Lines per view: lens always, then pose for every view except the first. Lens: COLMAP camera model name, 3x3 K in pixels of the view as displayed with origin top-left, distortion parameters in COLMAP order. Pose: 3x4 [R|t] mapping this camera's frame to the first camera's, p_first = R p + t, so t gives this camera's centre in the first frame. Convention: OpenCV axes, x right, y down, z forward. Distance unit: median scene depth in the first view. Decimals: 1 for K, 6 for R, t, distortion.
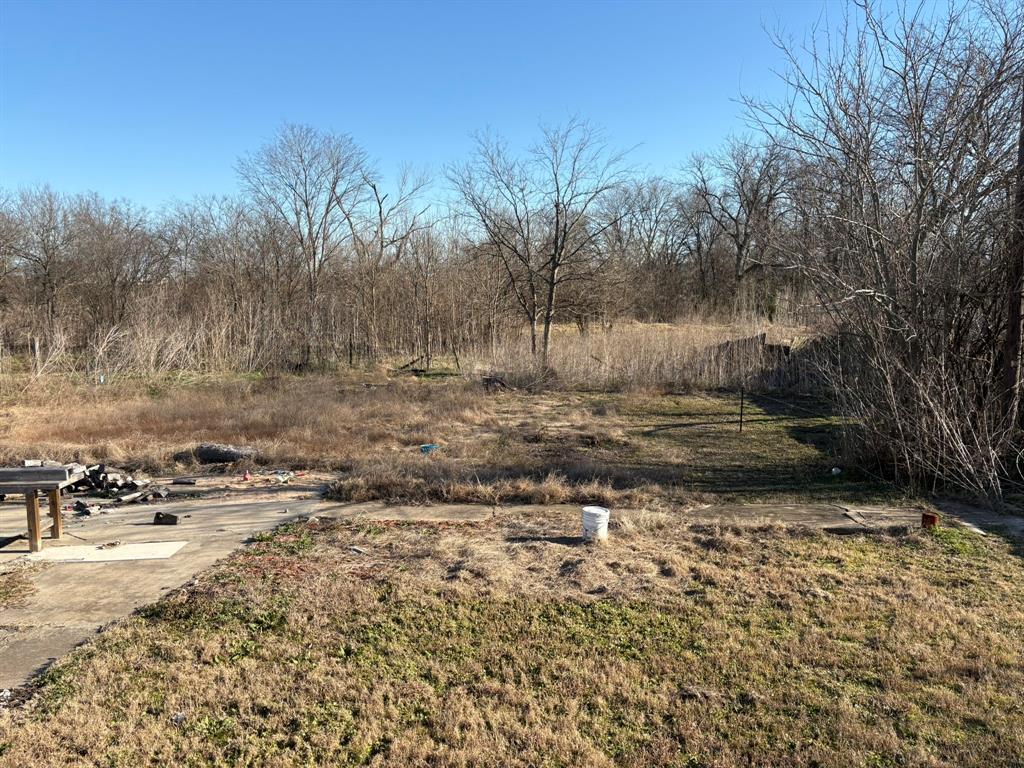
lens RADIAL K [[772.2, 0, 515.6], [0, 772.2, 388.3], [0, 0, 1]] dist [0.041568, -0.044517]
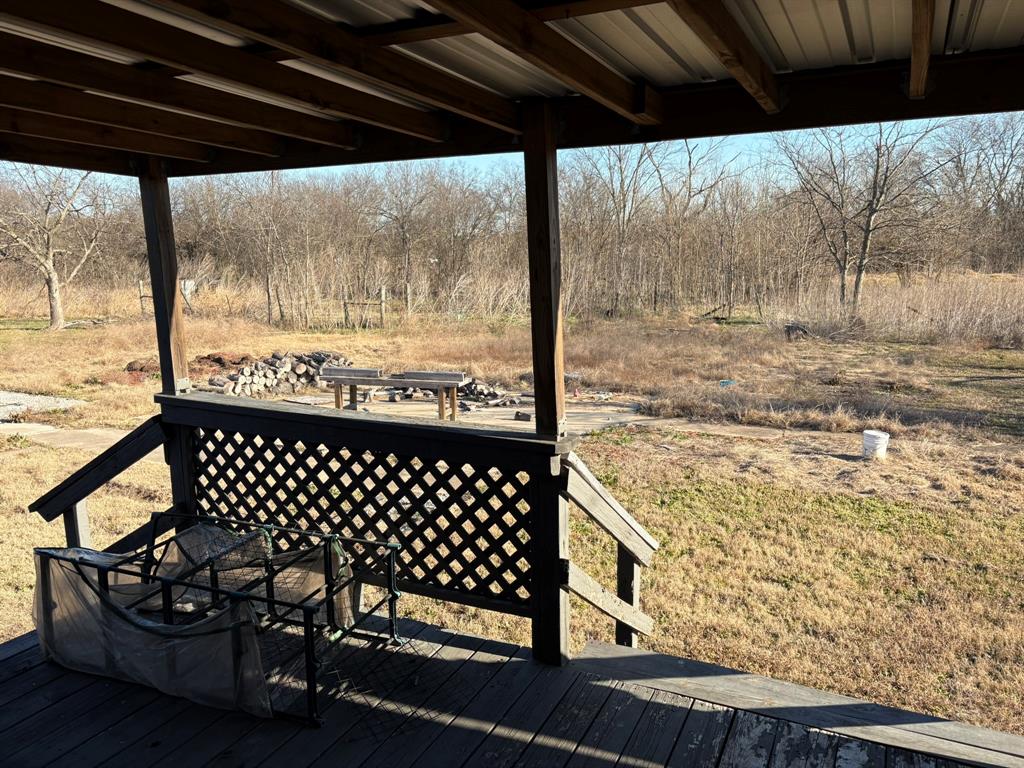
lens RADIAL K [[772.2, 0, 515.1], [0, 772.2, 390.9], [0, 0, 1]] dist [0.041568, -0.044517]
pose [[0.928140, 0.059661, -0.367419, 0.016583], [-0.035304, 0.996731, 0.072666, 0.019132], [0.370553, -0.054472, 0.927213, -0.166081]]
